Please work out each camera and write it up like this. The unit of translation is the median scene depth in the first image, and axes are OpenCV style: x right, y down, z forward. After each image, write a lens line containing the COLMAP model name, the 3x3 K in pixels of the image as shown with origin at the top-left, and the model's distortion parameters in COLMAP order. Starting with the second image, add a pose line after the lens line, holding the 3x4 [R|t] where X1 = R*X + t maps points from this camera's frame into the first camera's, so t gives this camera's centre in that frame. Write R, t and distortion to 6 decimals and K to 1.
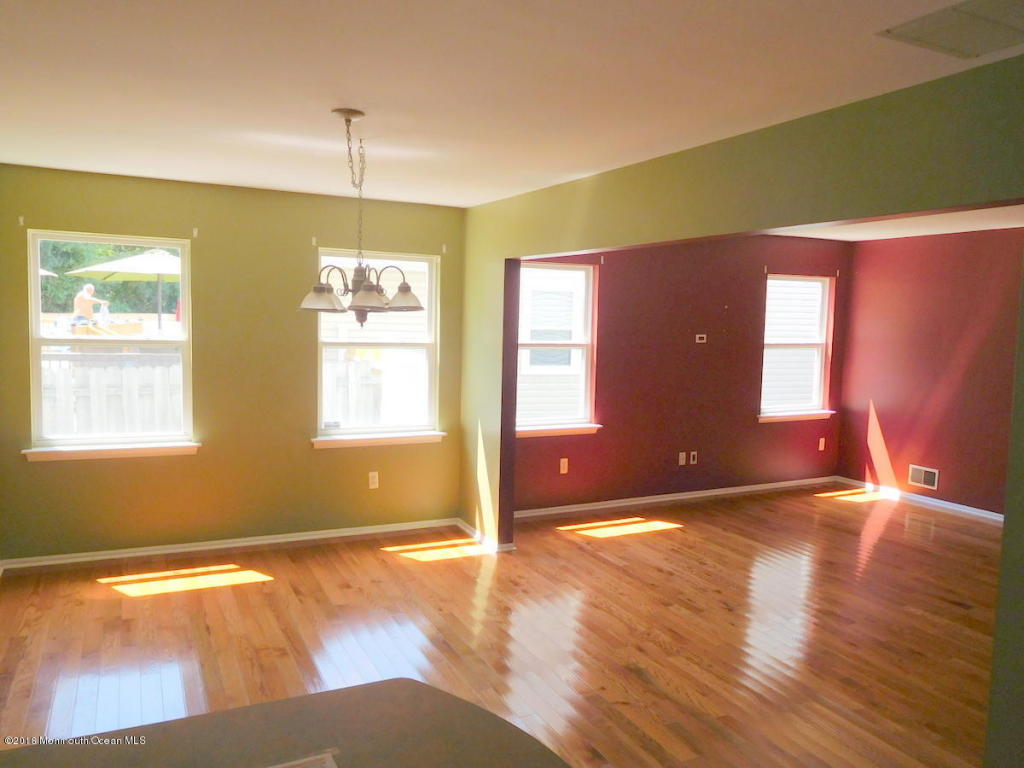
lens RADIAL K [[761.6, 0, 518.3], [0, 761.6, 379.2], [0, 0, 1]] dist [-0.012933, -0.001649]
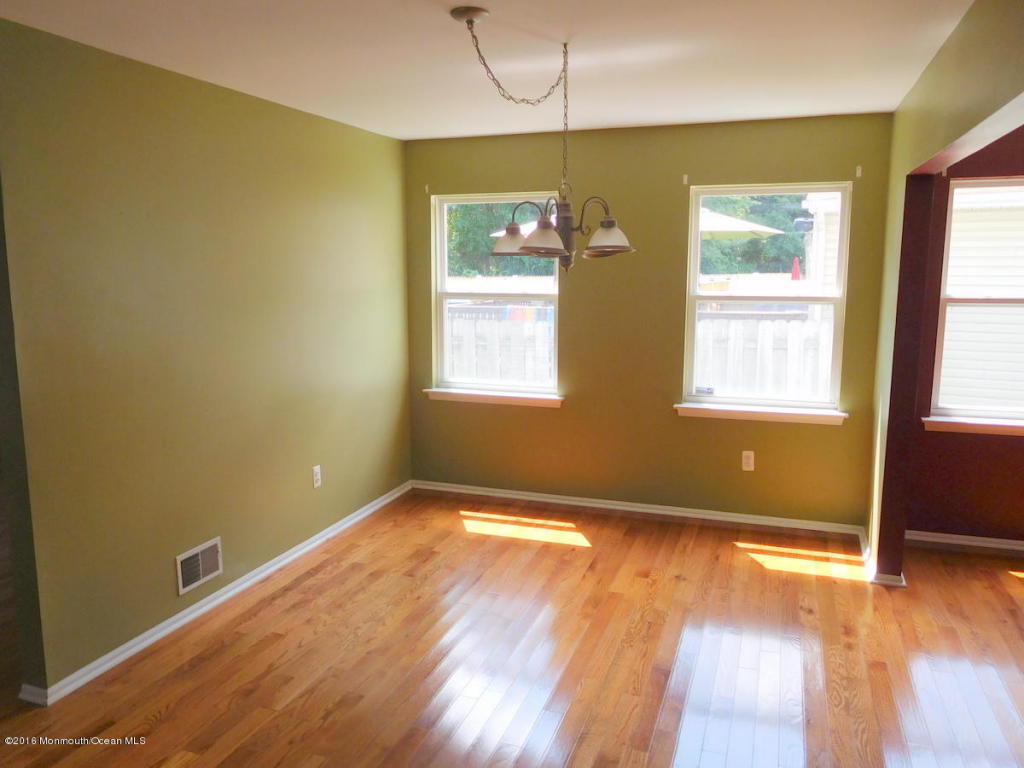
lens RADIAL K [[761.6, 0, 504.9], [0, 761.6, 382.3], [0, 0, 1]] dist [-0.012933, -0.001649]
pose [[0.689306, 0.076655, -0.720404, 0.231765], [-0.035725, 0.996773, 0.071880, -0.004387], [0.723589, -0.023811, 0.689820, 0.238035]]
